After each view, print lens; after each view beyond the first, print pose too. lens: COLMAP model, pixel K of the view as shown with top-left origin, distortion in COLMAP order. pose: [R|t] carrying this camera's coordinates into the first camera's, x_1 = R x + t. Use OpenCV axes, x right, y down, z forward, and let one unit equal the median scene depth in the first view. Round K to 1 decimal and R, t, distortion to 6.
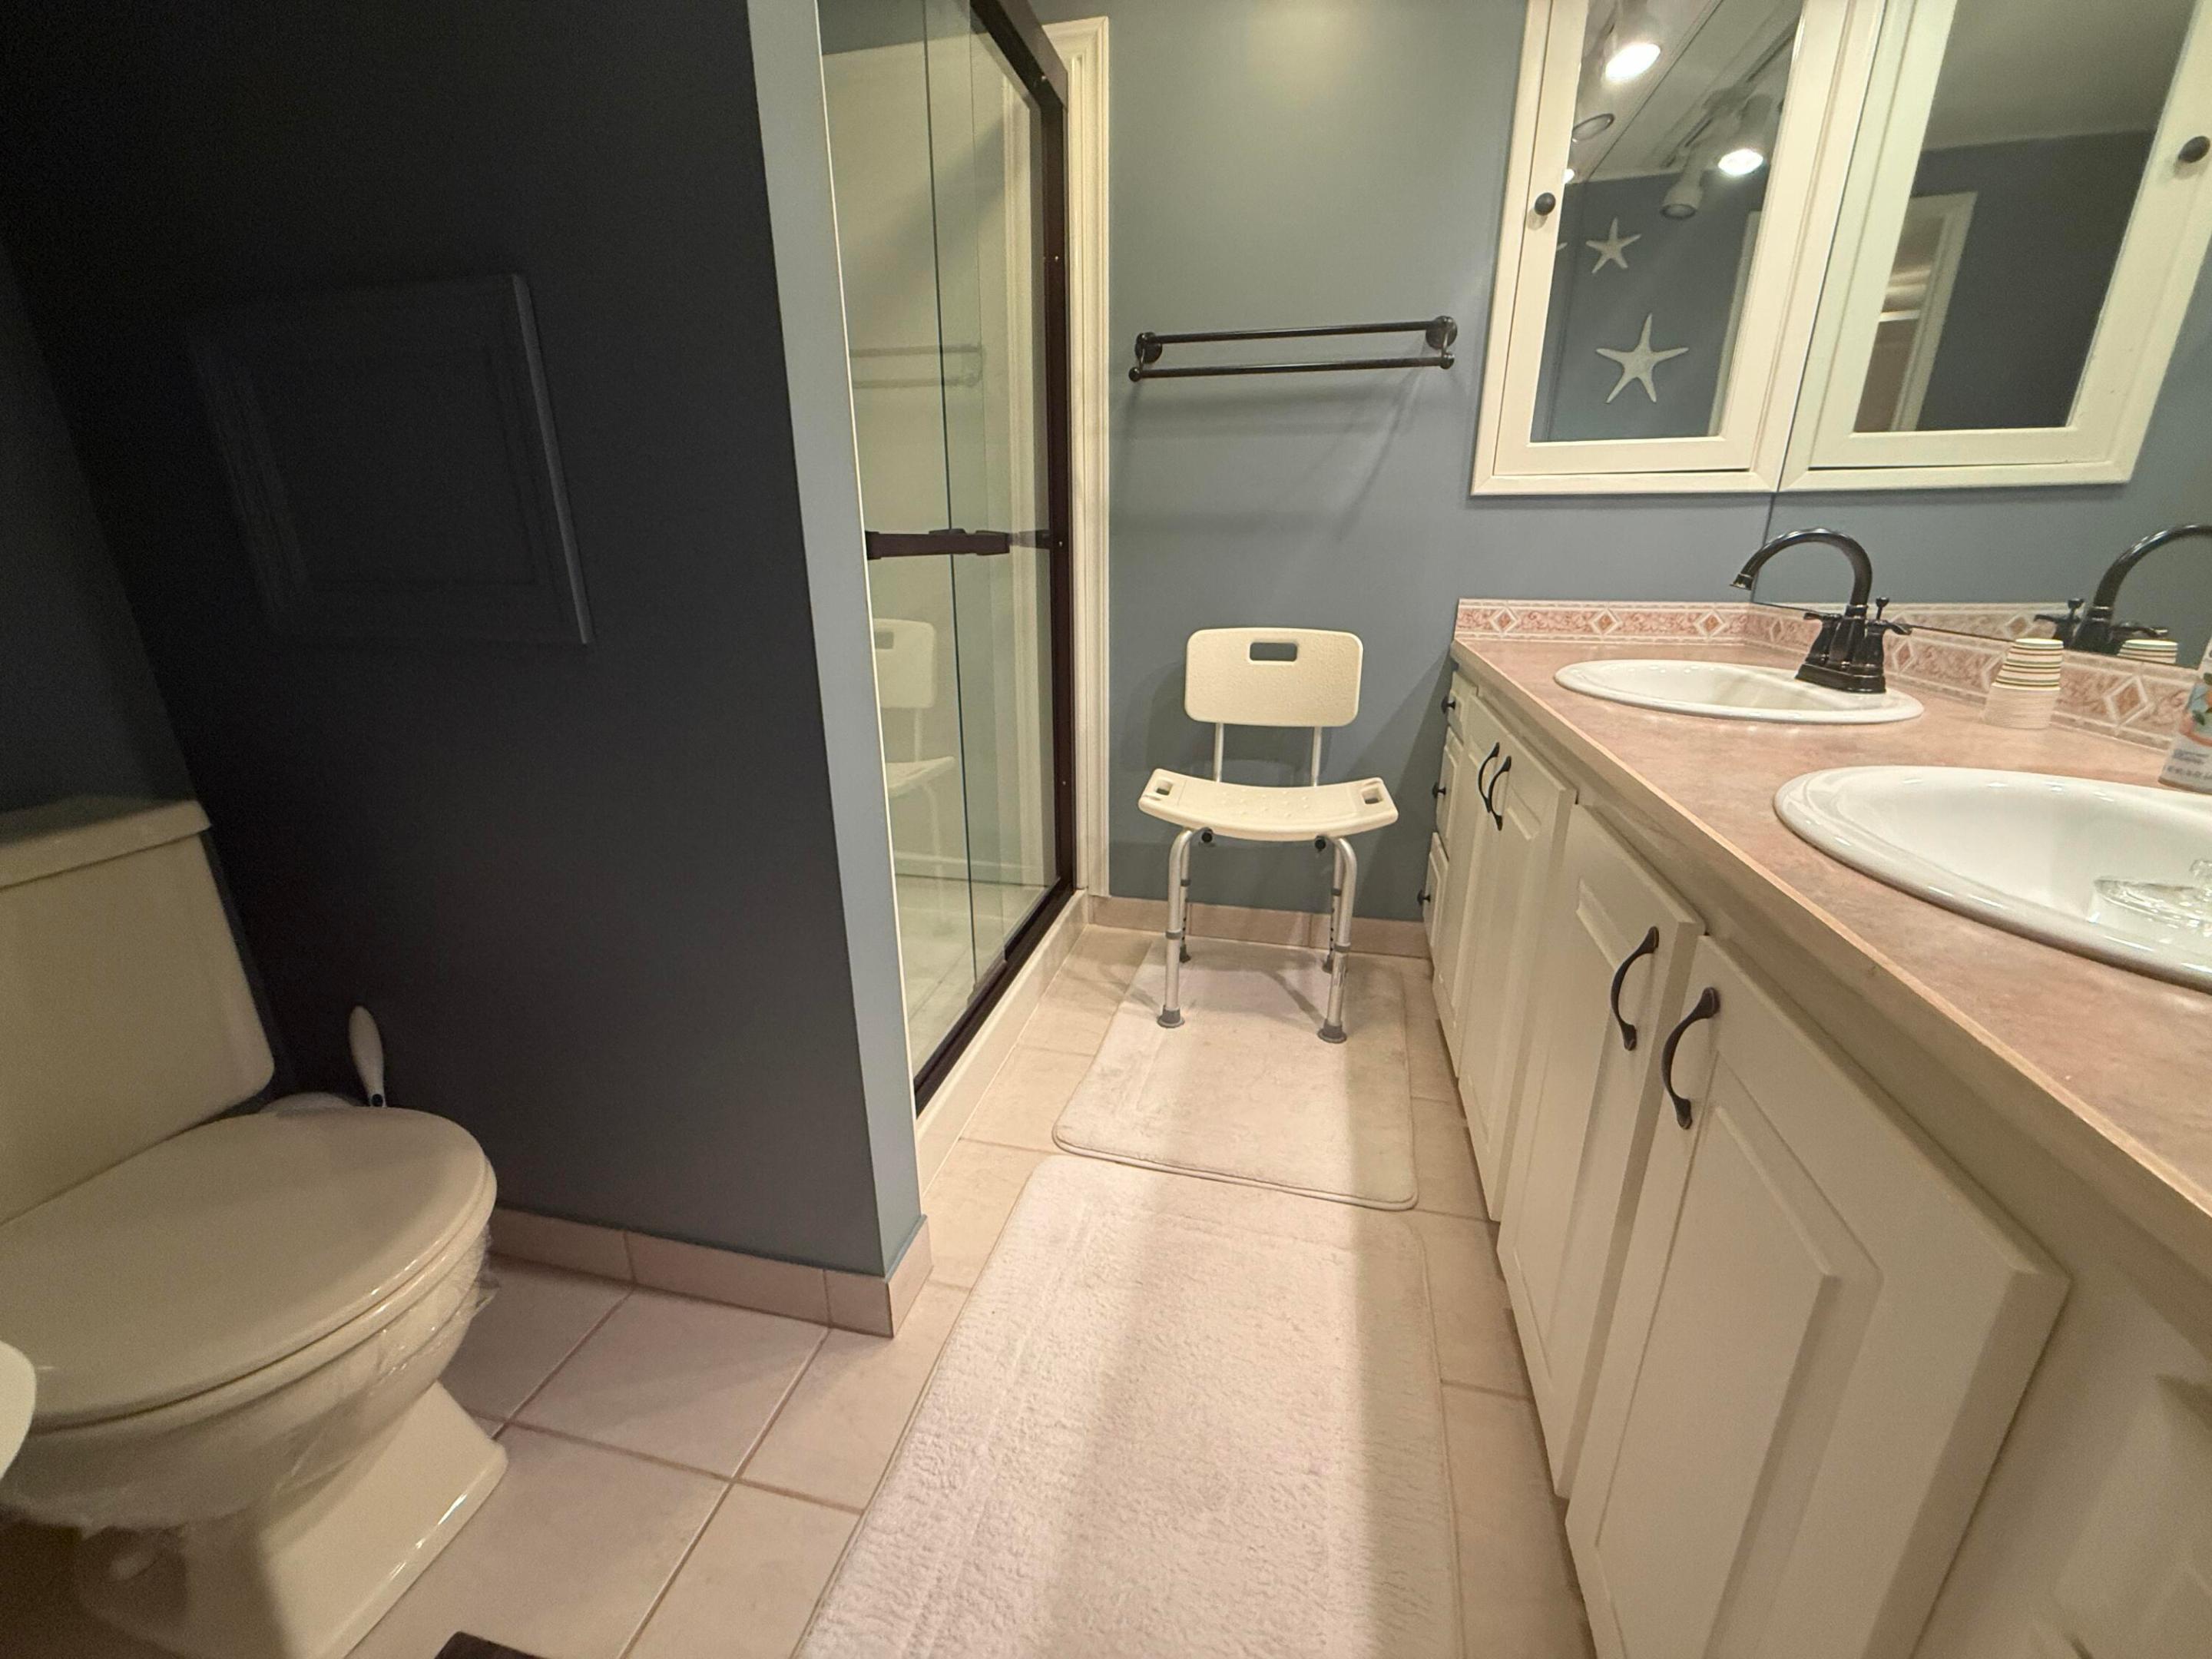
lens RADIAL K [[886.7, 0, 1102.8], [0, 886.7, 830.3], [0, 0, 1]] dist [0.000450, 0.000547]
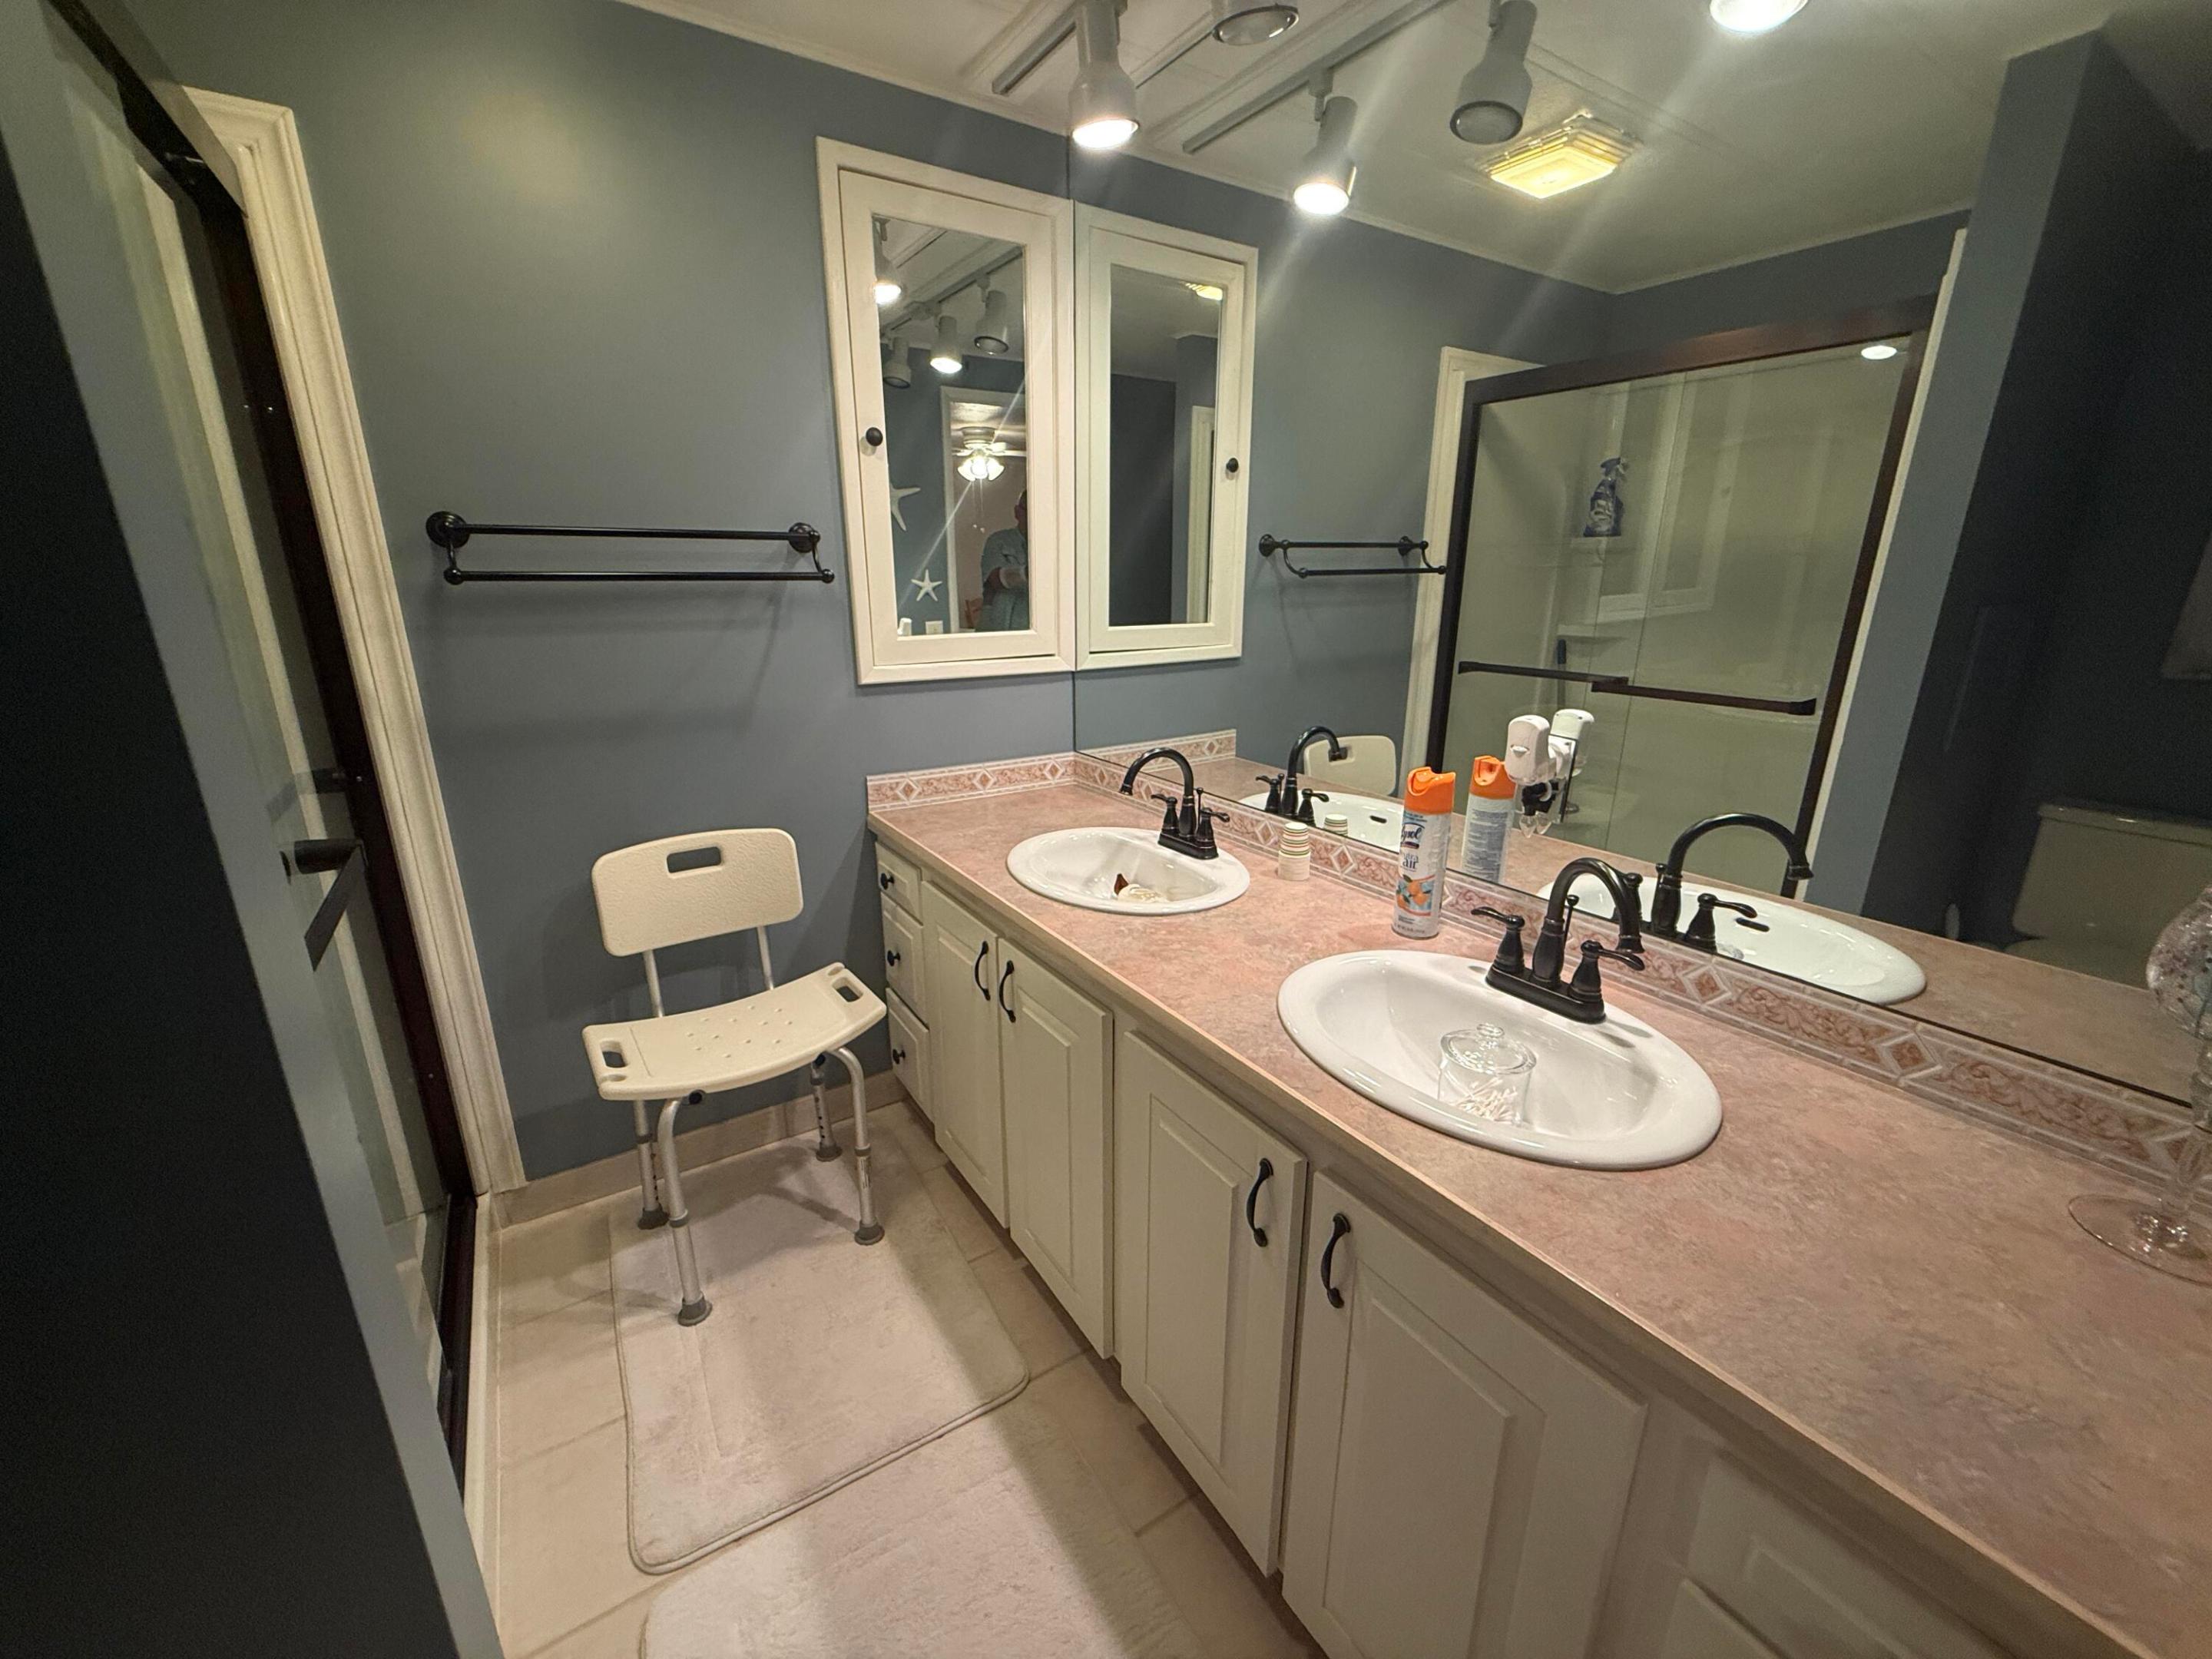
lens RADIAL K [[886.7, 0, 1103.8], [0, 886.7, 828.3], [0, 0, 1]] dist [0.000450, 0.000547]
pose [[0.688908, -0.200608, 0.696536, -0.158434], [0.222360, 0.973096, 0.060334, -0.210401], [-0.689900, 0.113317, 0.714981, 0.057616]]
